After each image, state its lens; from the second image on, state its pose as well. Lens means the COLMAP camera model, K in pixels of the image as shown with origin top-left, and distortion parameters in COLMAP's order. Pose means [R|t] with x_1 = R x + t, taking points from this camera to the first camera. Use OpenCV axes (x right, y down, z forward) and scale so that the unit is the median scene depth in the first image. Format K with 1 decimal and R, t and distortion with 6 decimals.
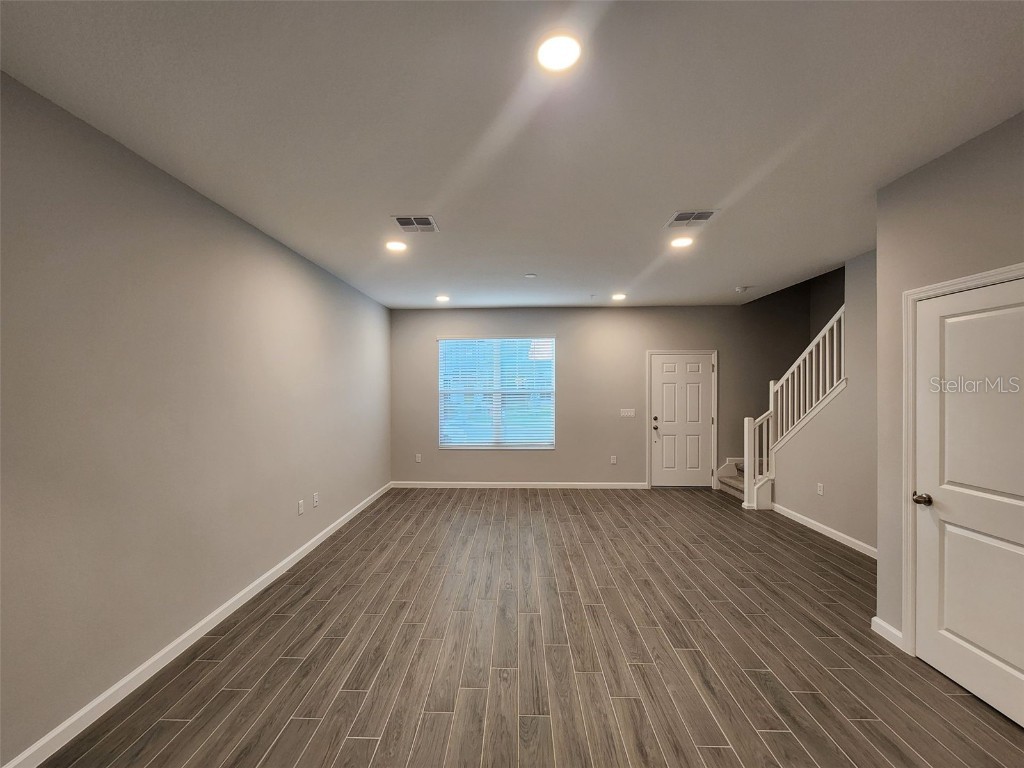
lens RADIAL K [[418.7, 0, 501.1], [0, 418.7, 388.8], [0, 0, 1]] dist [-0.003260, 0.000331]
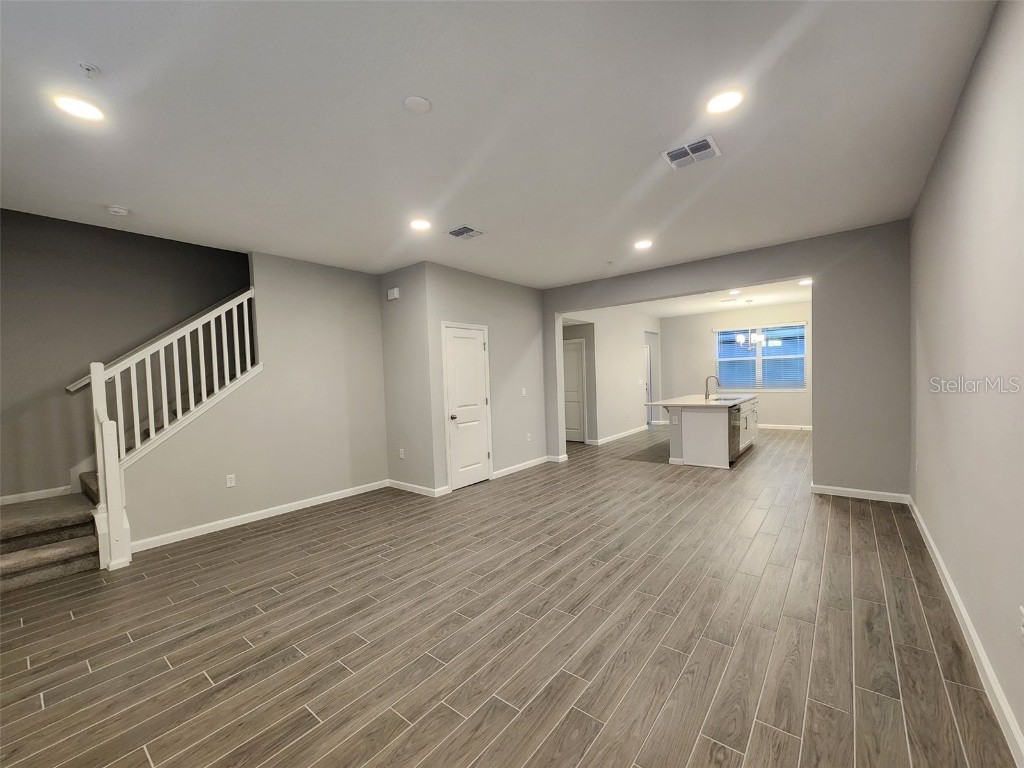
lens RADIAL K [[418.7, 0, 501.1], [0, 418.7, 388.8], [0, 0, 1]] dist [-0.003260, 0.000331]
pose [[-0.796030, 0.015340, 0.605062, -0.383089], [0.039430, 0.998870, 0.026551, 0.044661], [-0.603971, 0.044993, -0.795735, 1.826075]]
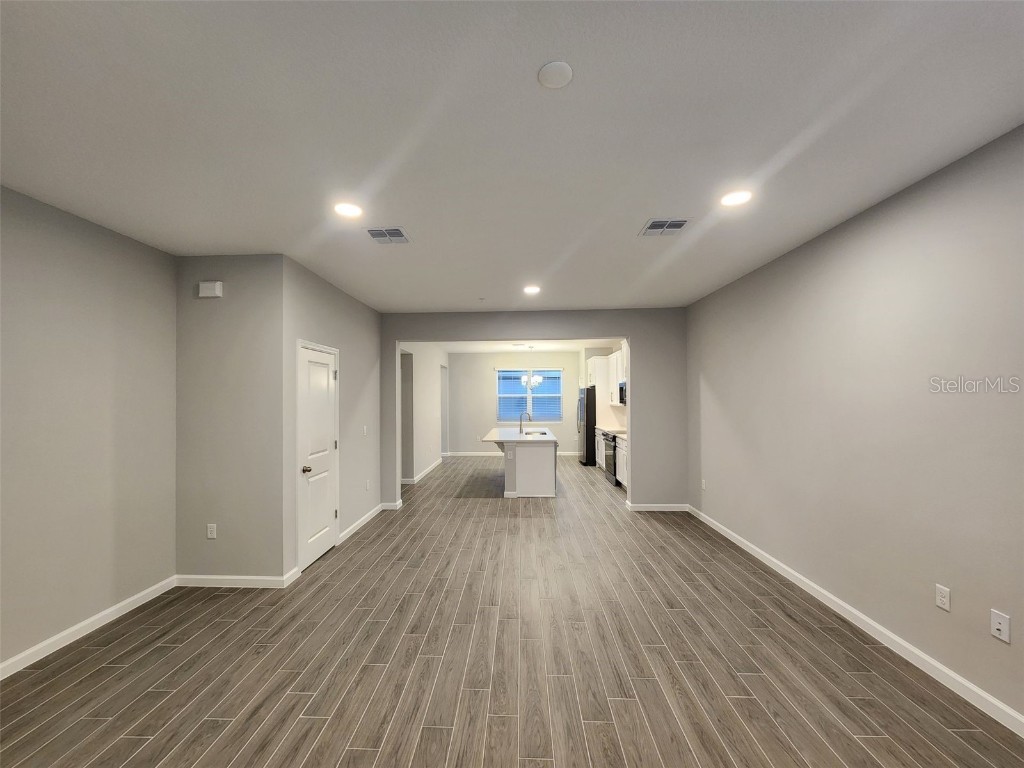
lens RADIAL K [[418.9, 0, 503.8], [0, 418.9, 385.8], [0, 0, 1]] dist [0.000372, 0.000118]
pose [[-0.999932, 0.011607, 0.000739, 0.158123], [0.011582, 0.999549, -0.027694, -0.006287], [-0.001060, -0.027684, -0.999616, 1.851845]]
